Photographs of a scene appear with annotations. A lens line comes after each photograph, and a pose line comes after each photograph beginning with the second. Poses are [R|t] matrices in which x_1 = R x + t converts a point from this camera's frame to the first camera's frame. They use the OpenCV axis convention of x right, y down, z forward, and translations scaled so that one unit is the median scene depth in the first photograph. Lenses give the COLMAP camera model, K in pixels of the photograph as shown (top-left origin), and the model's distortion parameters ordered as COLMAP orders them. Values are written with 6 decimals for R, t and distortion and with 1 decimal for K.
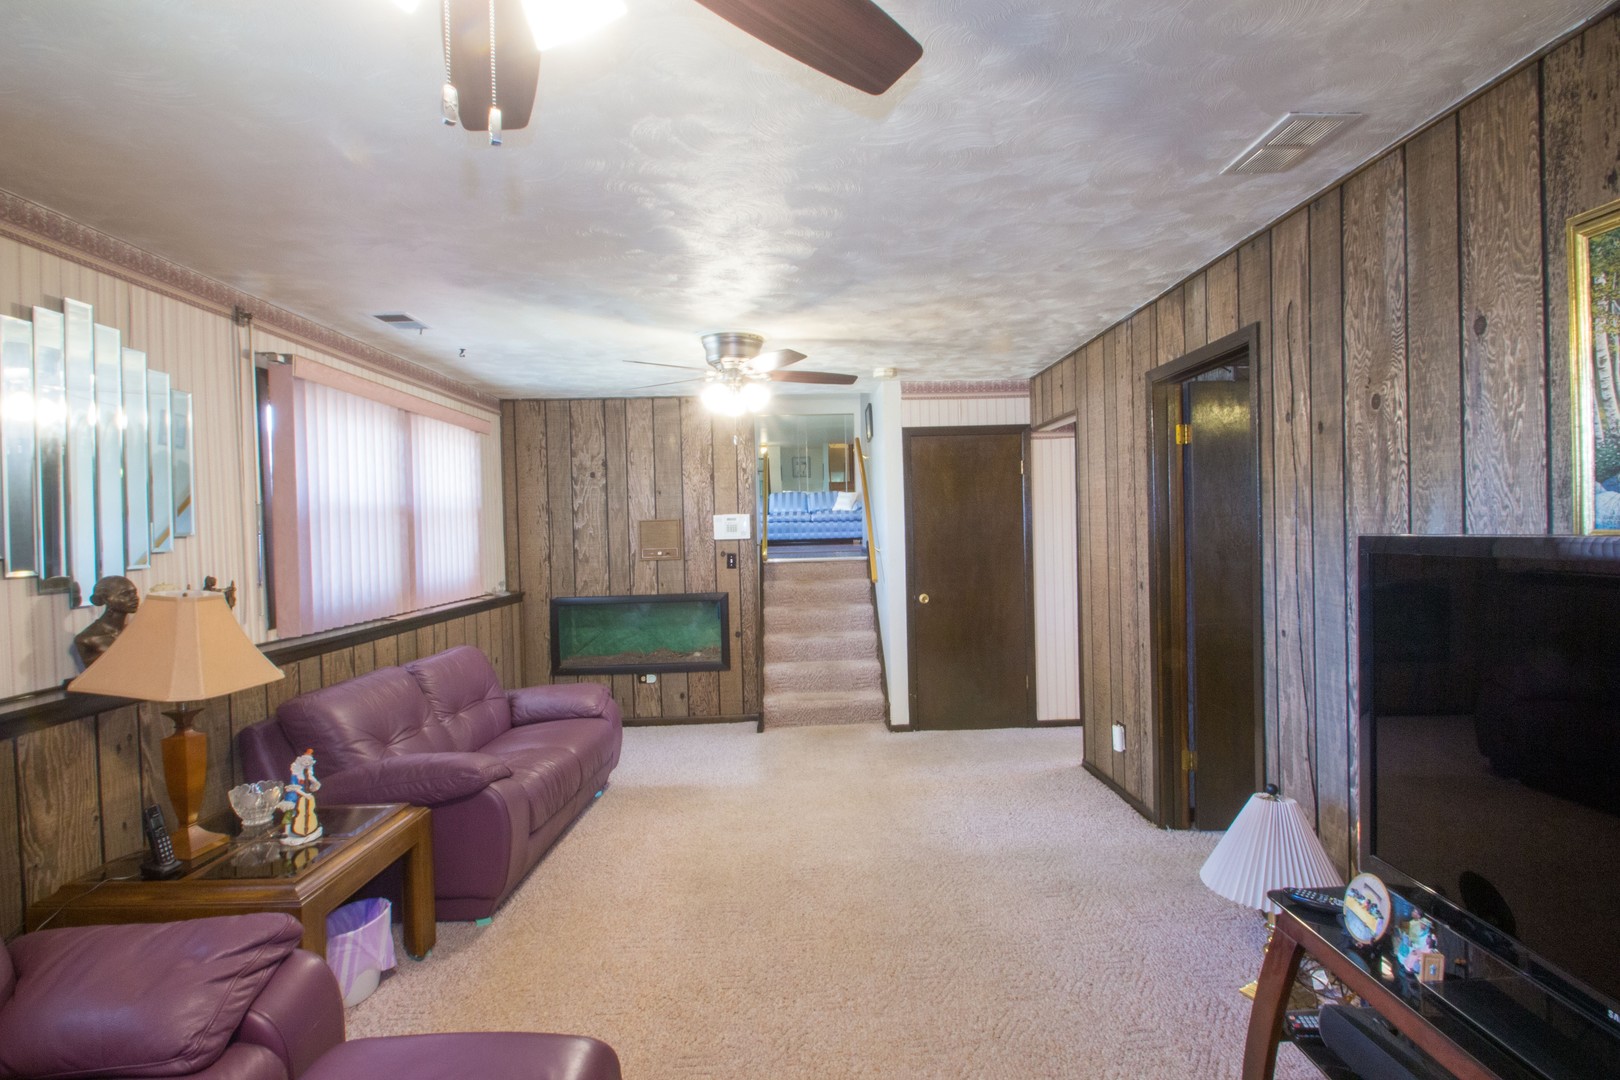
lens RADIAL K [[819.4, 0, 816.6], [0, 819.4, 537.8], [0, 0, 1]] dist [0.000092, -0.000737]
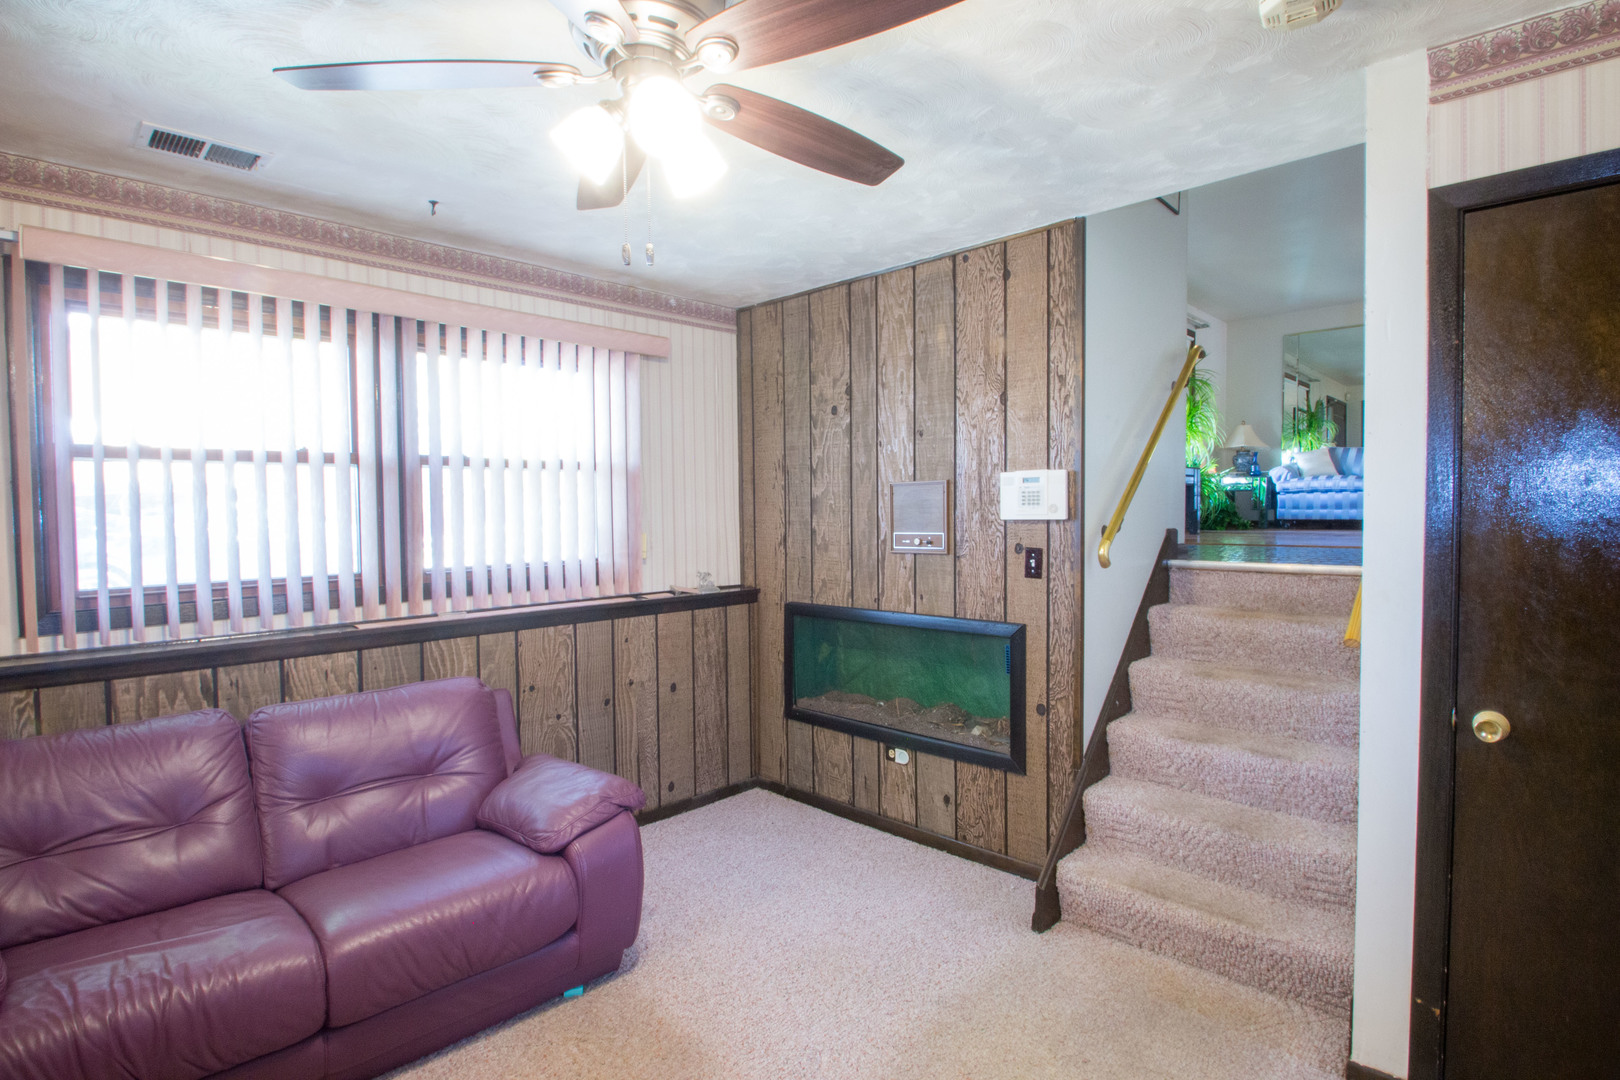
lens RADIAL K [[819.4, 0, 800.1], [0, 819.4, 540.6], [0, 0, 1]] dist [0.000092, -0.000737]
pose [[0.699118, 0.045219, -0.713575, 0.155030], [-0.016116, 0.998741, 0.047501, -0.007282], [0.714825, -0.021708, 0.698966, 0.546136]]
